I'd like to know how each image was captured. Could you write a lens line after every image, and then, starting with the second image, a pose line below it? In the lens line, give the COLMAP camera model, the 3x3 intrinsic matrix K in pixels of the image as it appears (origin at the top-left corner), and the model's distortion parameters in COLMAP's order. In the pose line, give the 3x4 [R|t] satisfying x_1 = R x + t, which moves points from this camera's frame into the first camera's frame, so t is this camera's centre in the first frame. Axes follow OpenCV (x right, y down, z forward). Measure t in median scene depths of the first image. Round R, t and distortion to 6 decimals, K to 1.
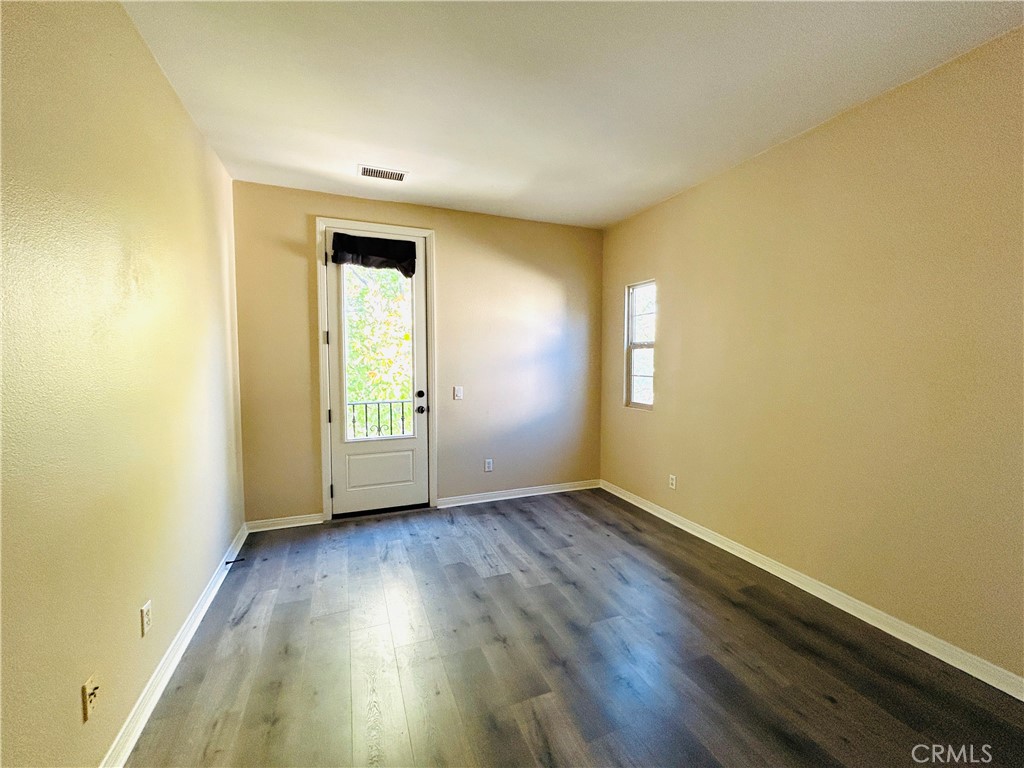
lens RADIAL K [[408.7, 0, 512.0], [0, 408.7, 384.0], [0, 0, 1]] dist [0.003728, 0.000722]
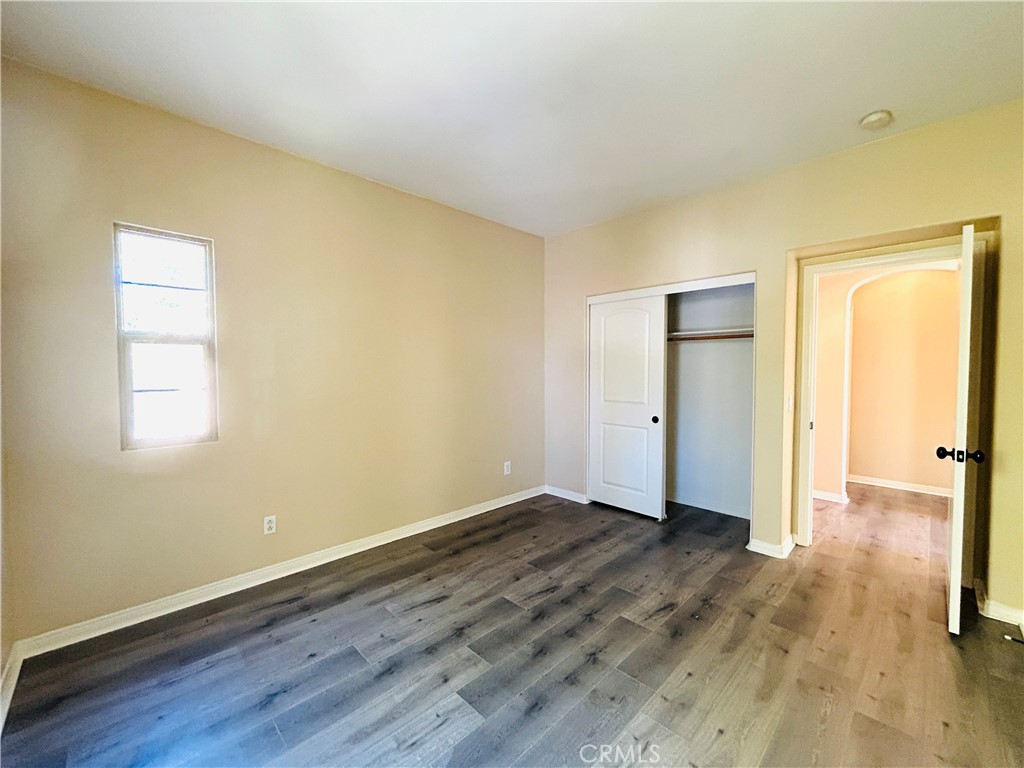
lens RADIAL K [[408.7, 0, 512.0], [0, 408.7, 384.0], [0, 0, 1]] dist [0.003728, 0.000722]
pose [[-0.366734, -0.035195, 0.929660, -0.575883], [0.058976, 0.996395, 0.060987, -0.049650], [-0.928455, 0.077194, -0.363336, 1.041620]]
